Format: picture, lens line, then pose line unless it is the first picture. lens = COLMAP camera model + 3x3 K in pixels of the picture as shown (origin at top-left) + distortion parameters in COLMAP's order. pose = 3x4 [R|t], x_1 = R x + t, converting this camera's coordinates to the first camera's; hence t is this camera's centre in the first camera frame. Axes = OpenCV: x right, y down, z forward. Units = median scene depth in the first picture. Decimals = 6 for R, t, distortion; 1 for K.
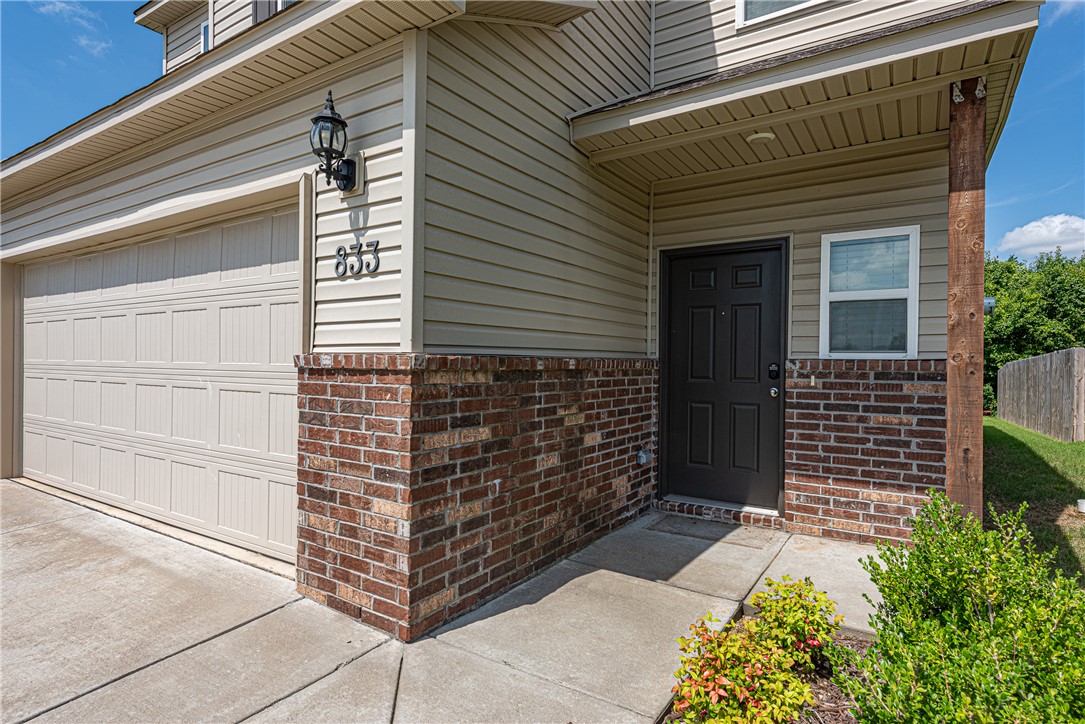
lens RADIAL K [[557.8, 0, 541.6], [0, 557.8, 363.4], [0, 0, 1]] dist [0.014502, -0.000459]
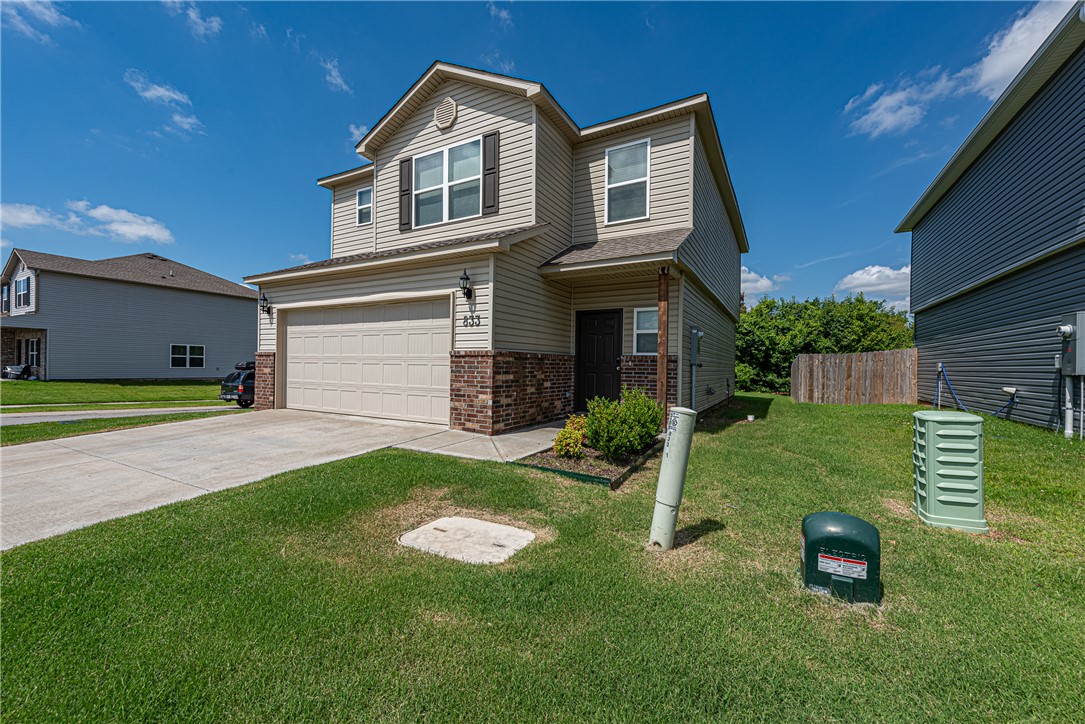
lens RADIAL K [[426.3, 0, 547.2], [0, 426.3, 364.2], [0, 0, 1]] dist [0.010445, -0.002410]
pose [[0.996815, 0.005538, 0.079562, -0.095107], [-0.005074, 0.999969, -0.006036, 0.069315], [-0.079593, 0.005613, 0.996812, -1.386698]]
